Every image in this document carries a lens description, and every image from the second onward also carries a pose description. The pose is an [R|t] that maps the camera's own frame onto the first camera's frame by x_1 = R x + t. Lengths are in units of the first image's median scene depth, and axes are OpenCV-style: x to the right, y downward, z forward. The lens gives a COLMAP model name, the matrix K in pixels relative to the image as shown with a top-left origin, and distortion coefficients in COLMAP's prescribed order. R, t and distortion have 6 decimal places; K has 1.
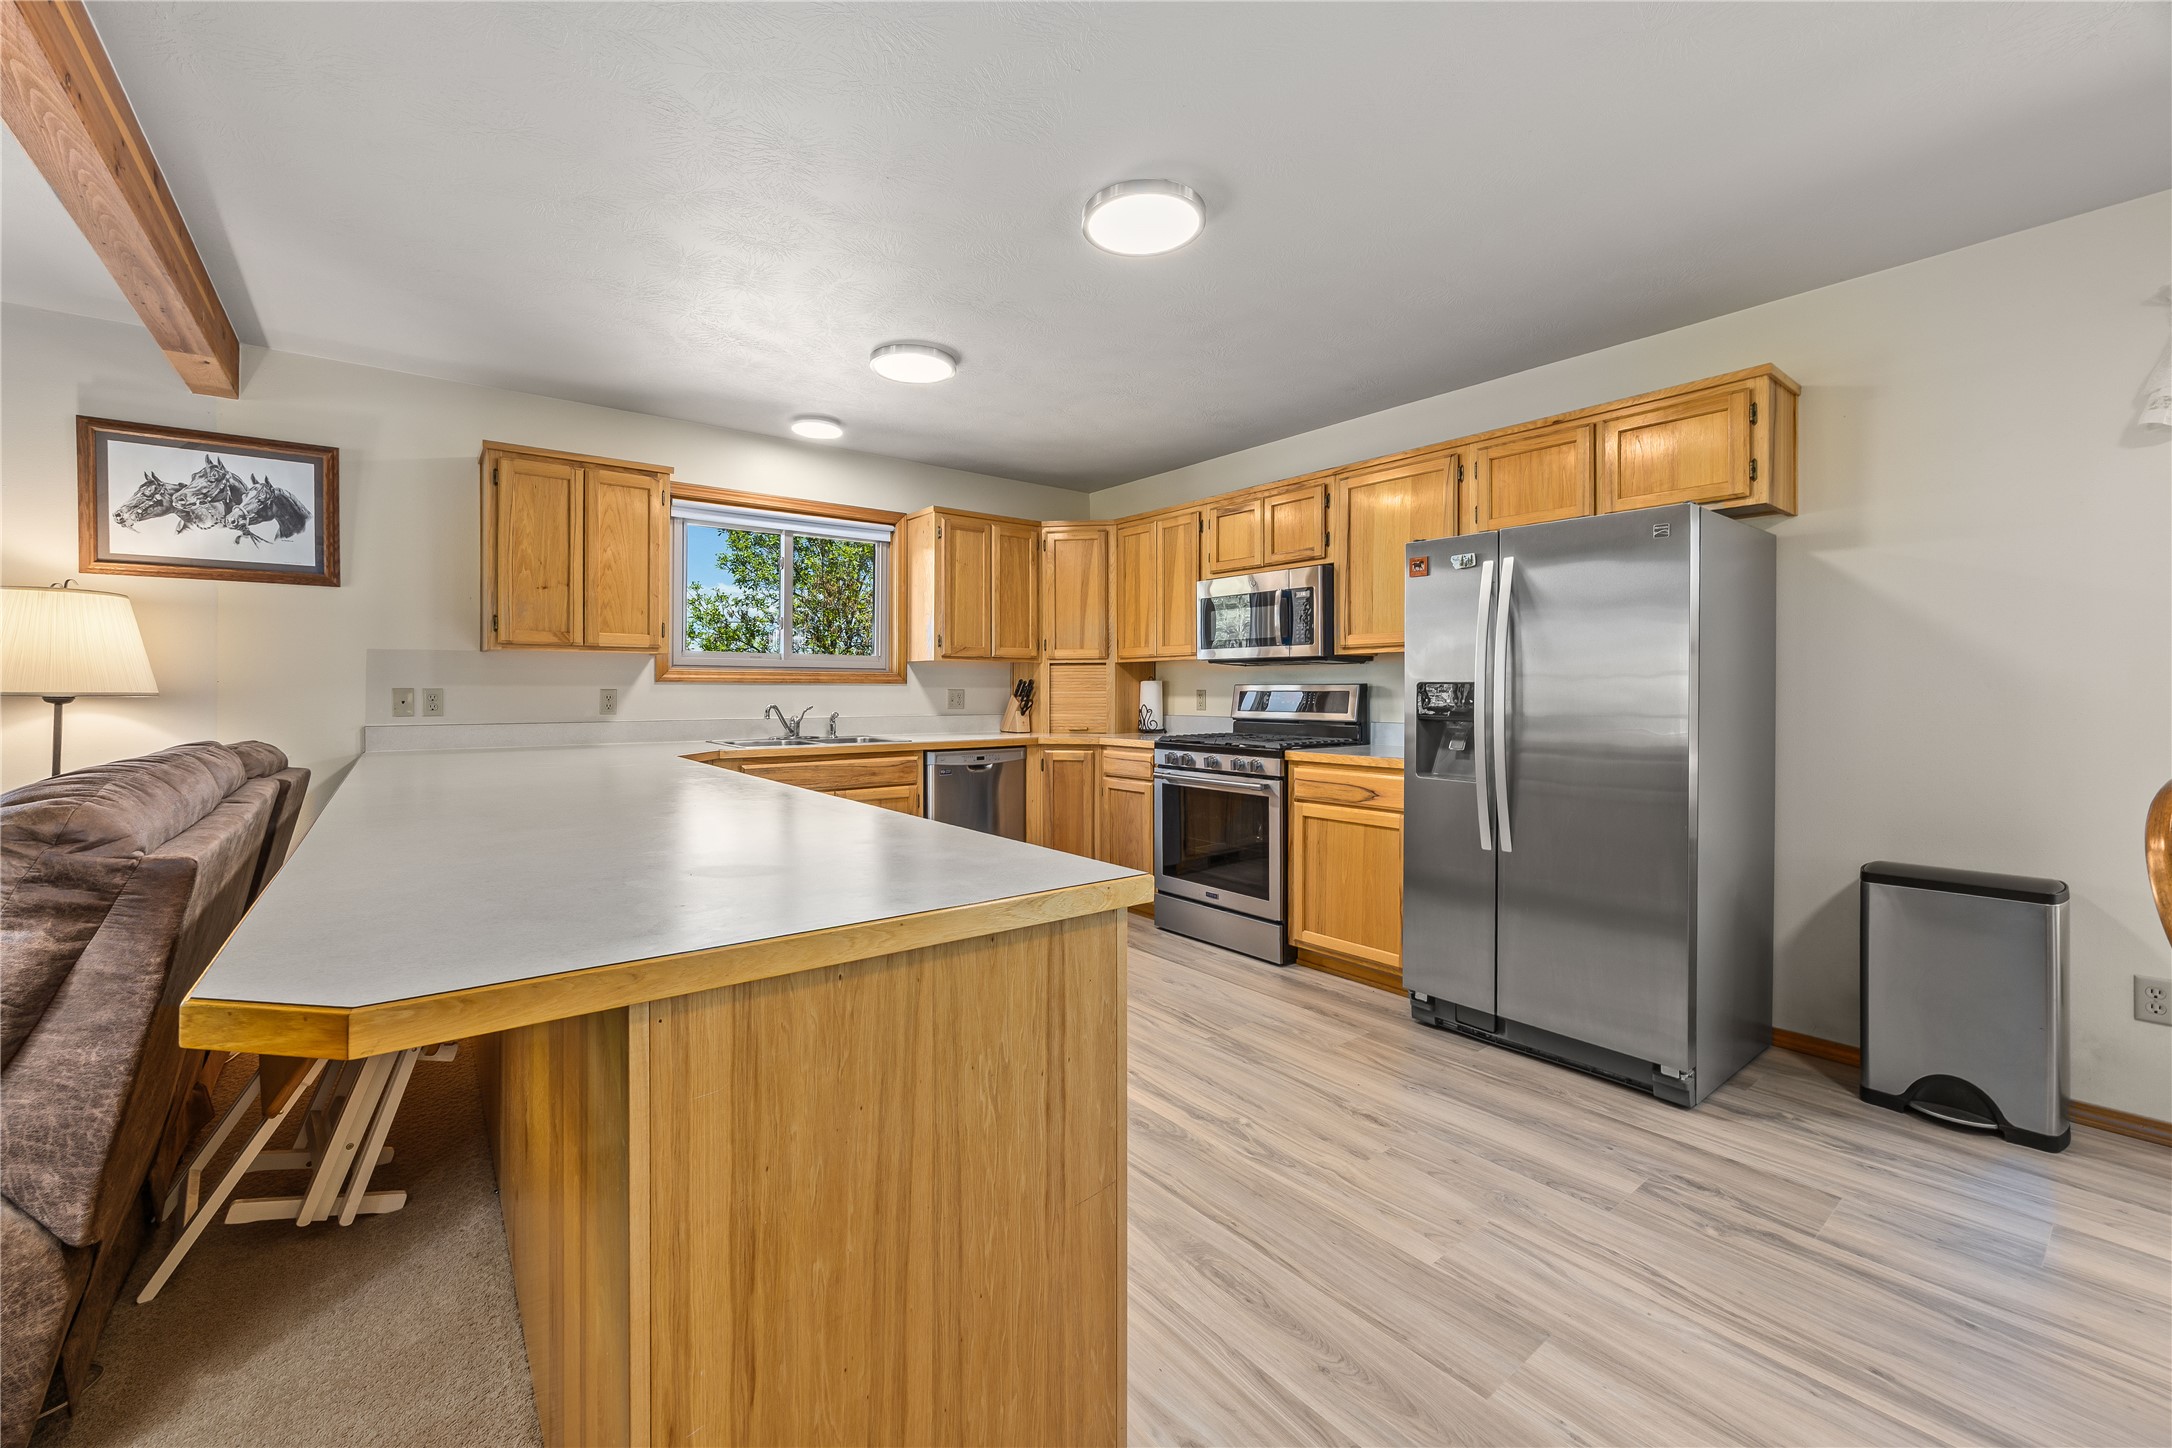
lens RADIAL K [[867.8, 0, 1065.5], [0, 867.8, 686.4], [0, 0, 1]] dist [-0.001973, -0.000262]
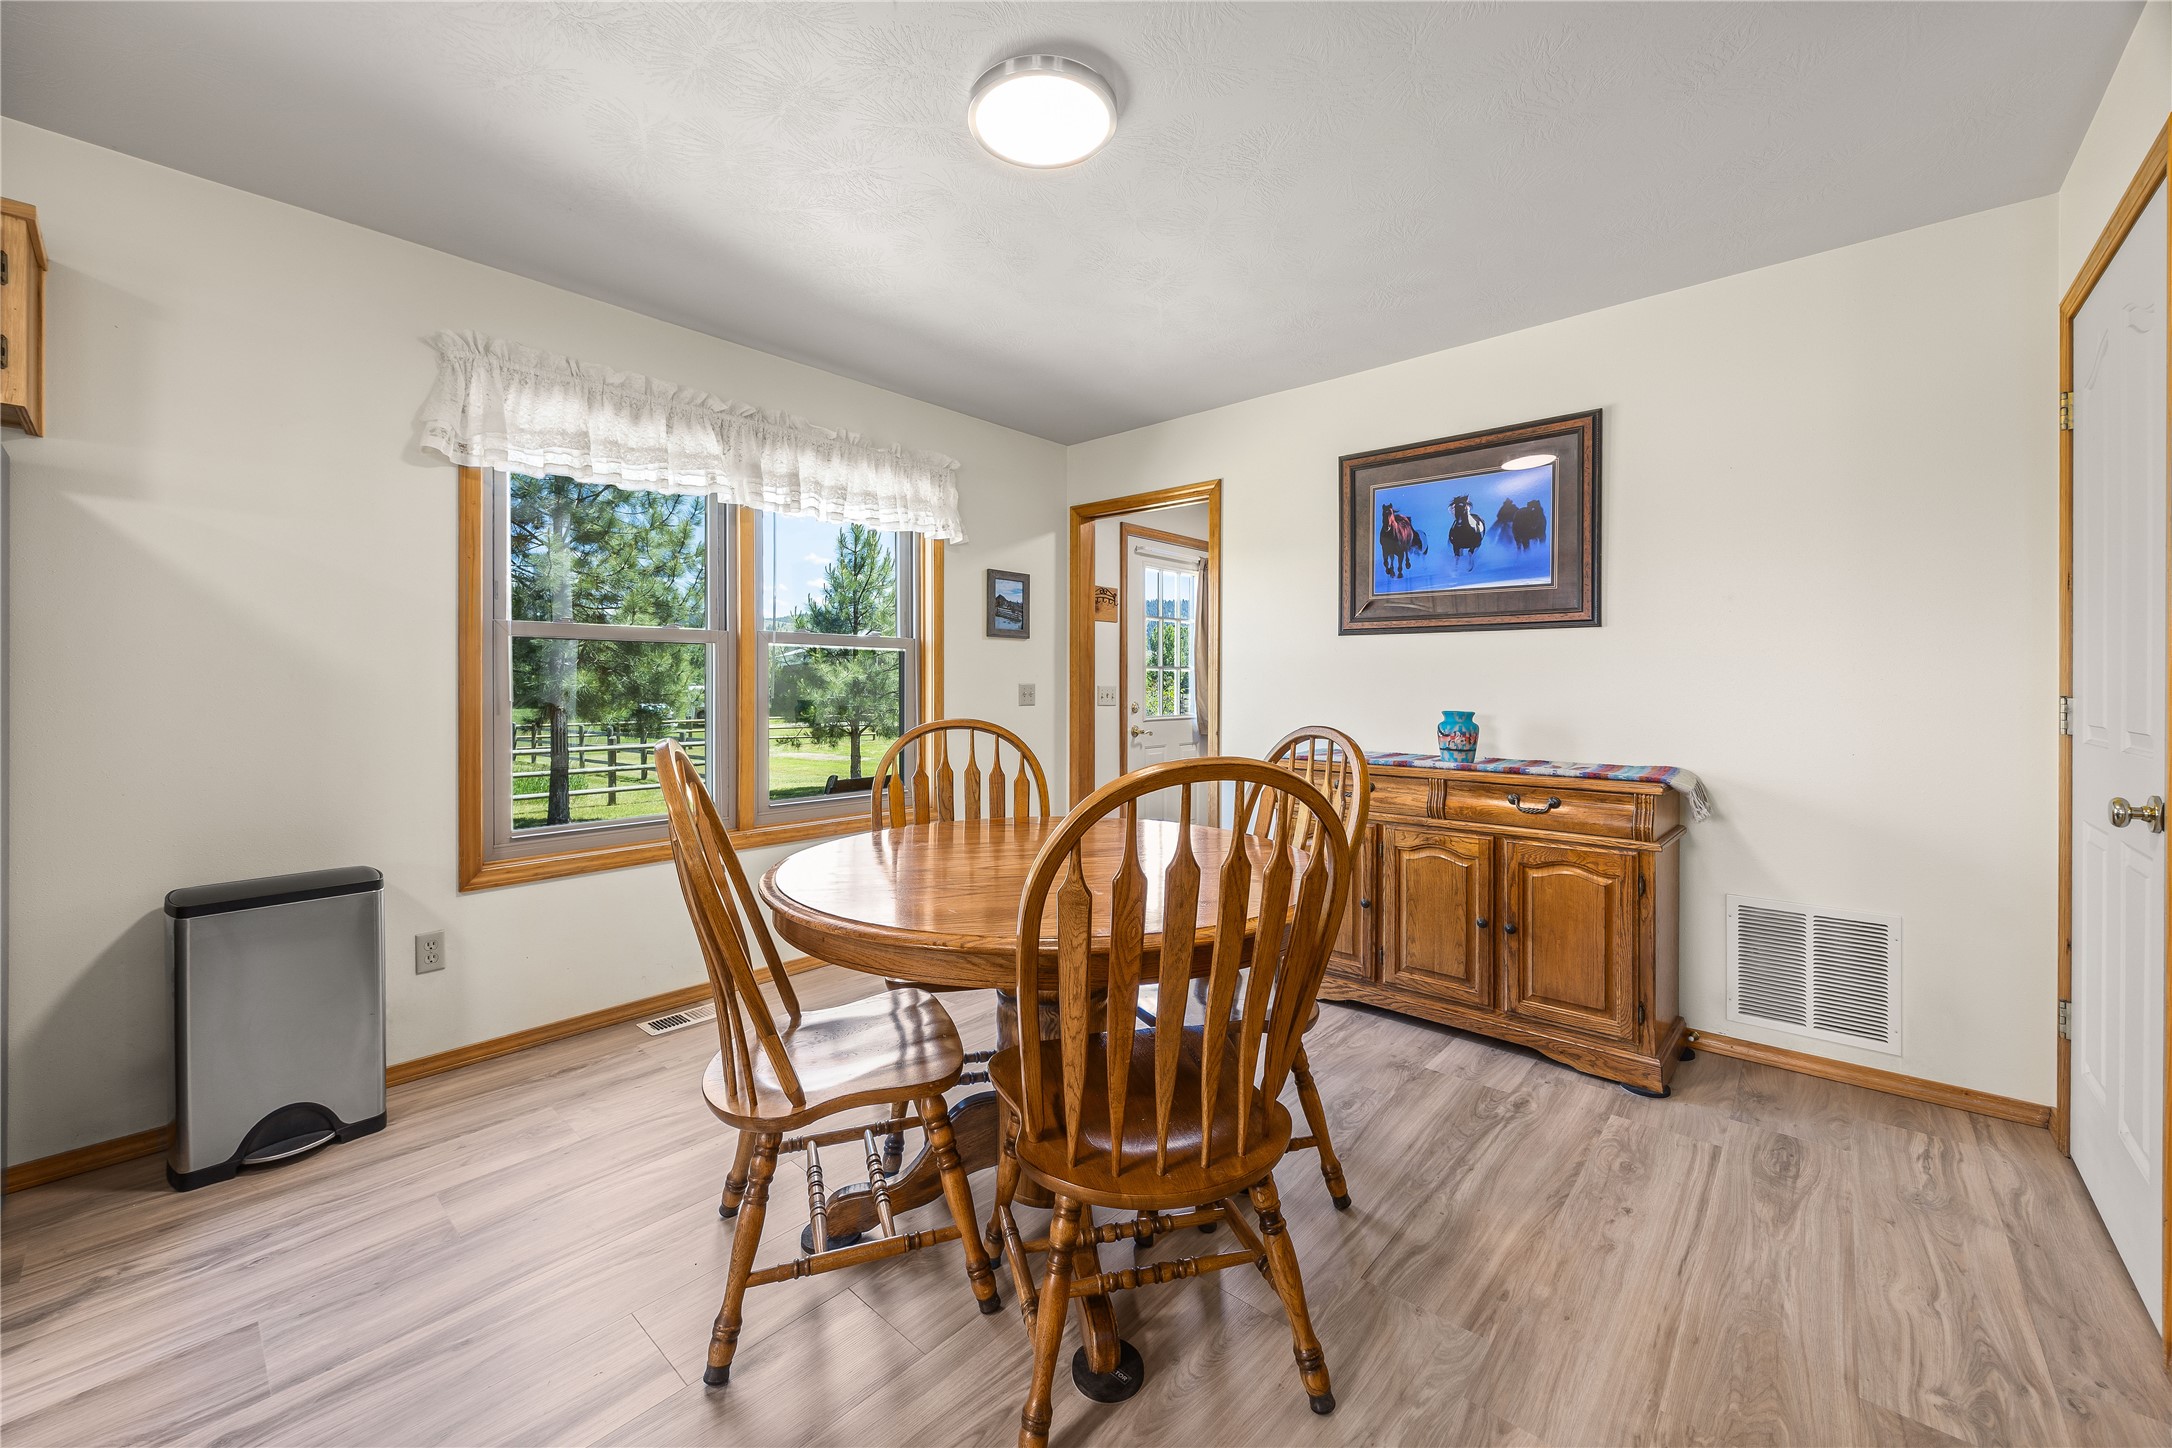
lens RADIAL K [[845.1, 0, 1077.5], [0, 845.1, 682.4], [0, 0, 1]] dist [-0.000924, -0.000434]
pose [[-0.185779, -0.000742, 0.982591, -0.001011], [-0.006825, 0.999977, -0.000536, 0.000055], [-0.982568, -0.006806, -0.185779, 0.222899]]
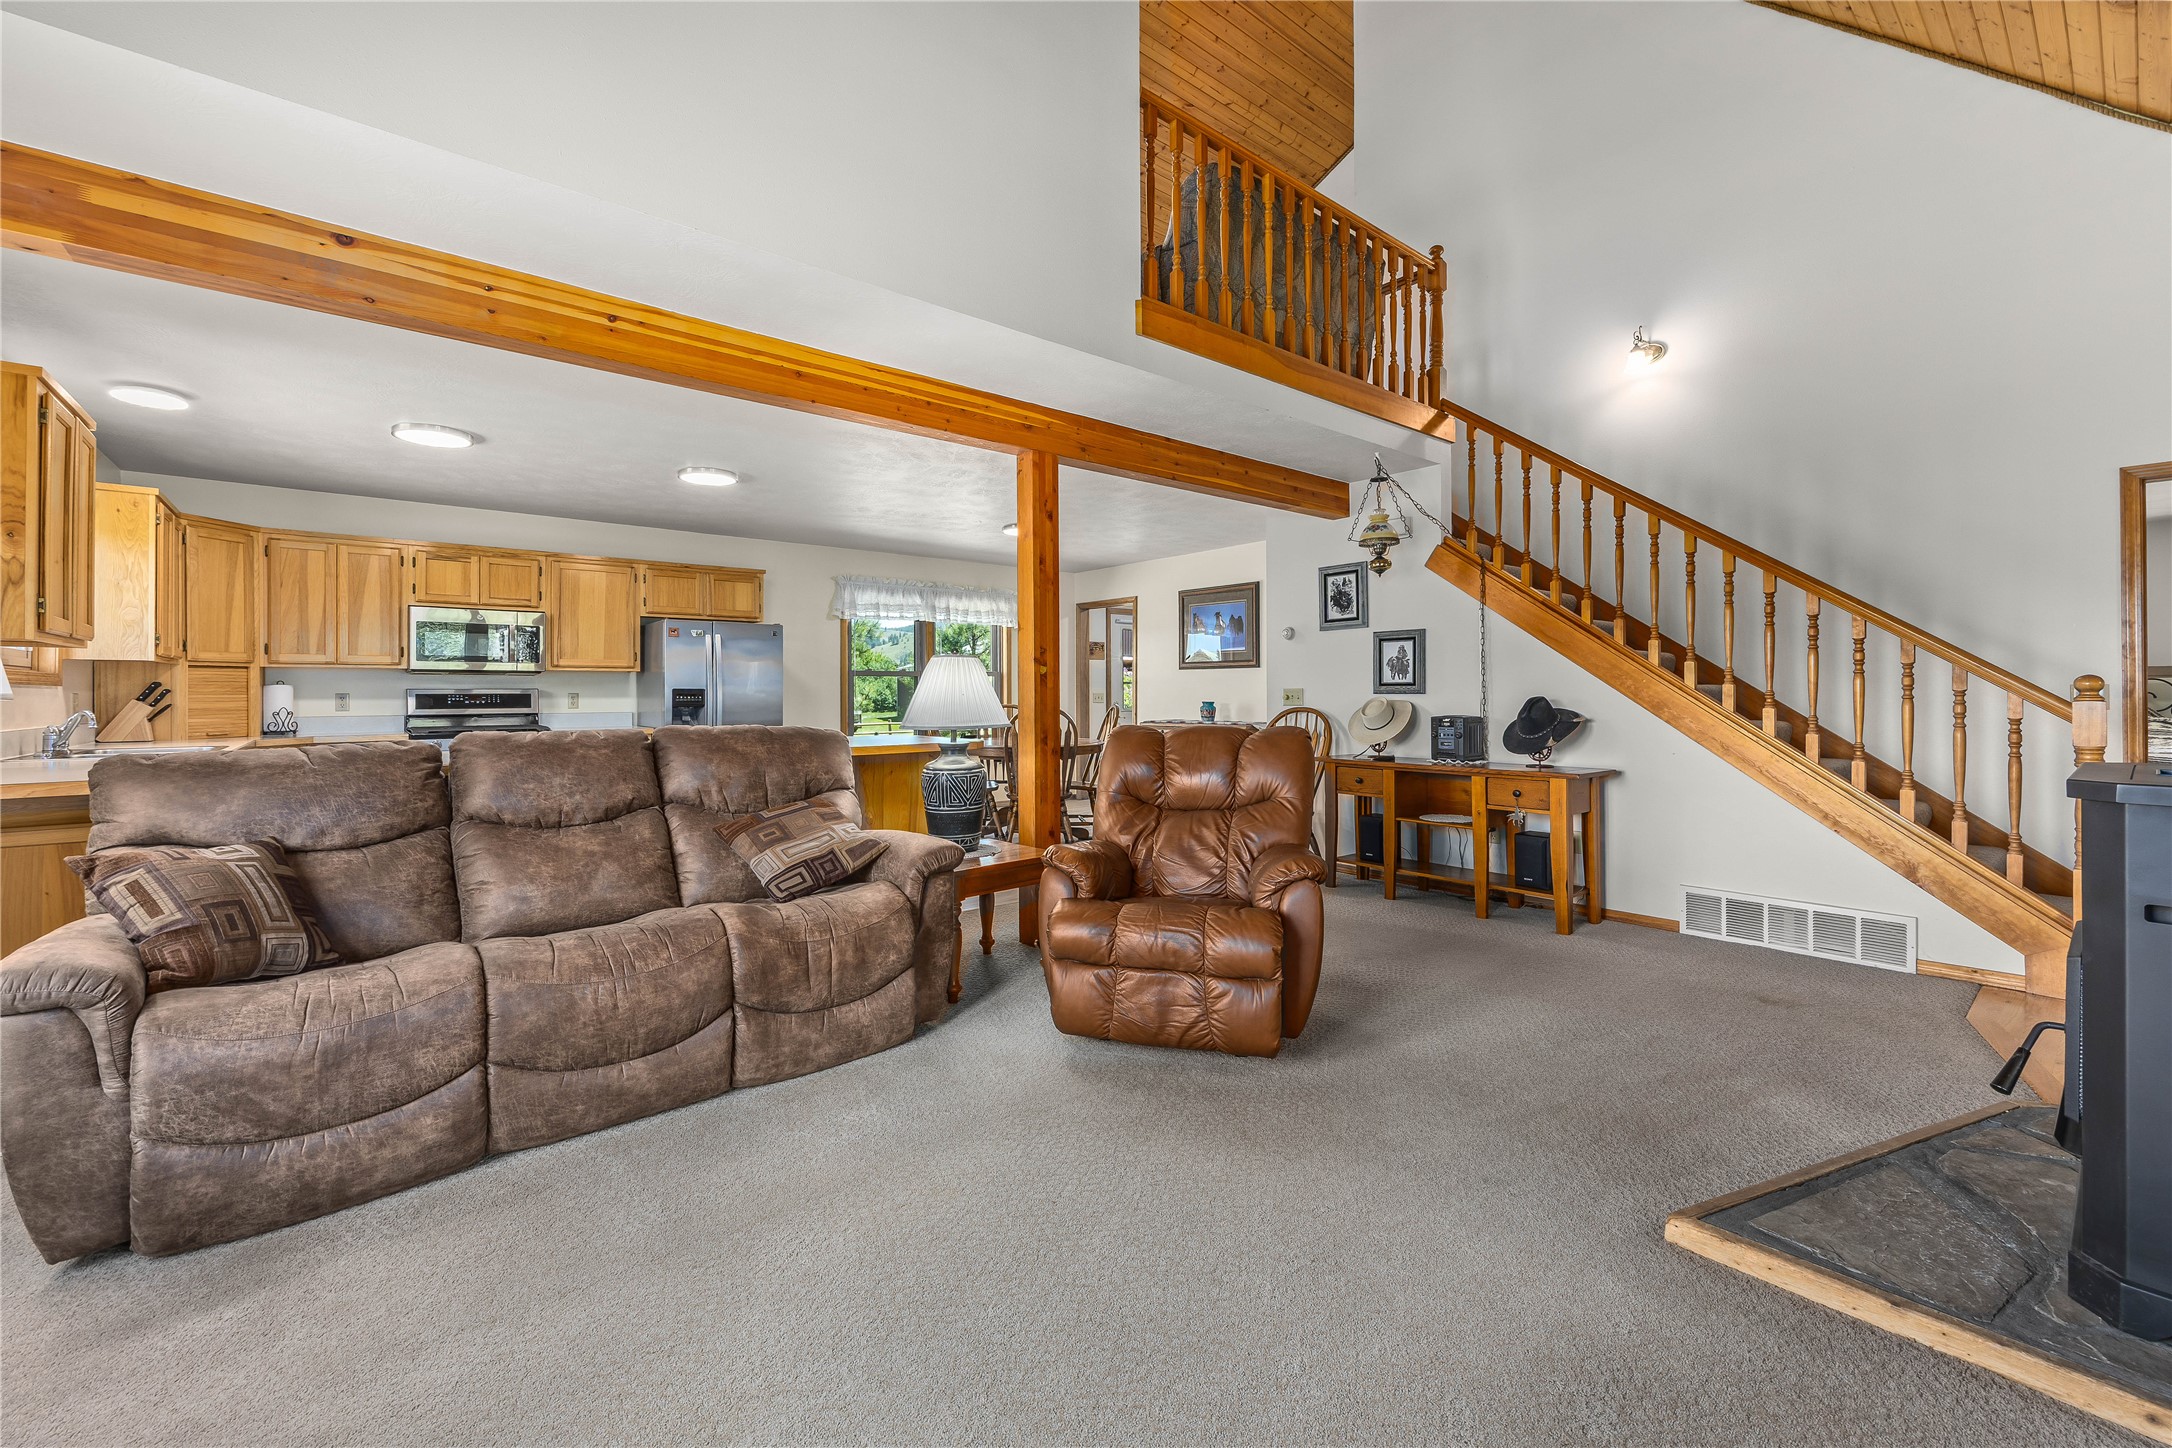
lens RADIAL K [[883.3, 0, 1071.6], [0, 883.3, 686.7], [0, 0, 1]] dist [-0.001213, -0.000061]
pose [[-0.038791, 0.007729, 0.999217, -1.431608], [0.000000, 0.999970, -0.007735, 0.006033], [-0.999247, -0.000300, -0.038790, 0.115581]]
